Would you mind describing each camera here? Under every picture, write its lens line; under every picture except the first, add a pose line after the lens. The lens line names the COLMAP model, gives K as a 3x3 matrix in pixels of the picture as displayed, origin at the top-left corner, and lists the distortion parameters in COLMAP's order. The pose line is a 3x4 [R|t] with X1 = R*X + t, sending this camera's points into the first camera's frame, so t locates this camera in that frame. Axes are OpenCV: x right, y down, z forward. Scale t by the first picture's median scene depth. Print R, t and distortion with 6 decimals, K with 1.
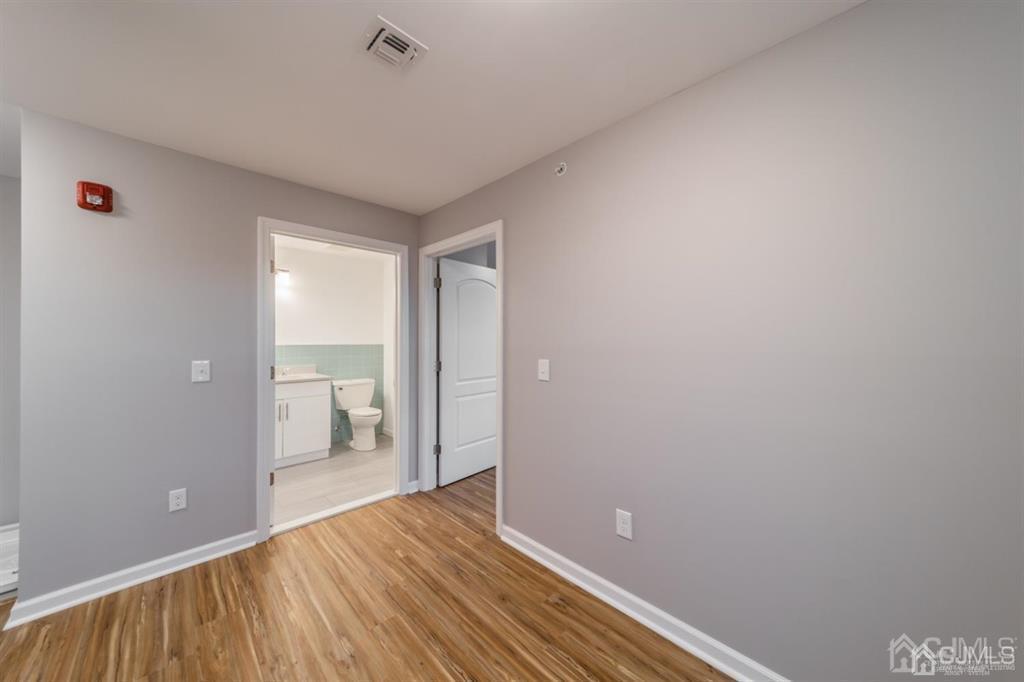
lens RADIAL K [[367.0, 0, 491.5], [0, 367.0, 336.0], [0, 0, 1]] dist [0.001410, 0.000132]
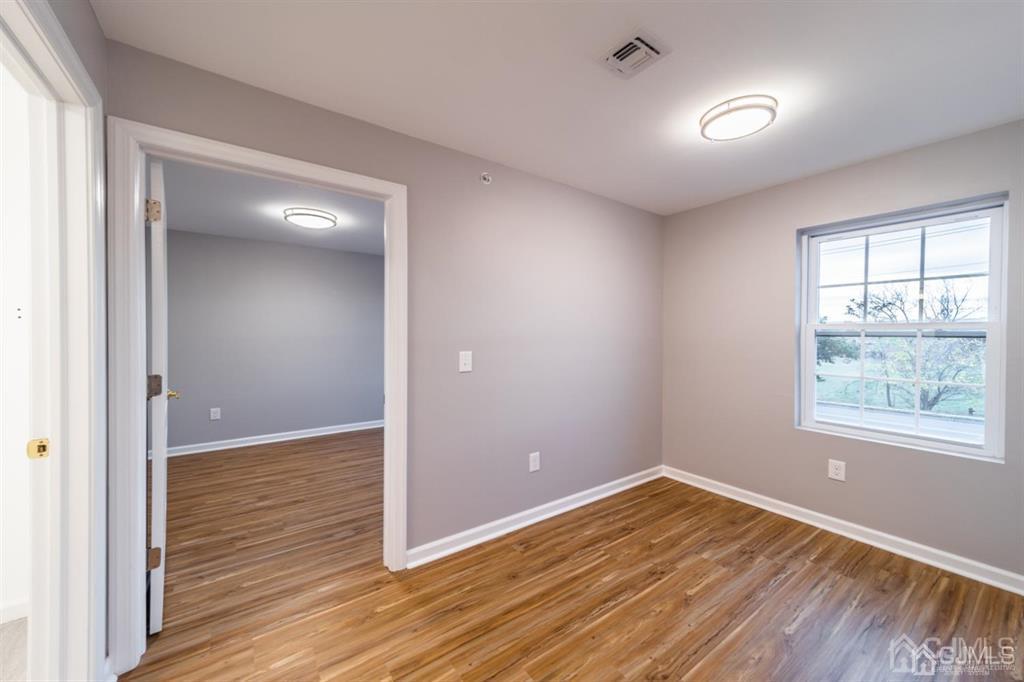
lens RADIAL K [[367.0, 0, 491.5], [0, 367.0, 336.0], [0, 0, 1]] dist [0.001410, 0.000132]
pose [[0.152218, -0.004756, 0.988336, -1.032298], [-0.012575, 0.999898, 0.006748, 0.015206], [-0.988267, -0.013456, 0.152142, 0.921677]]
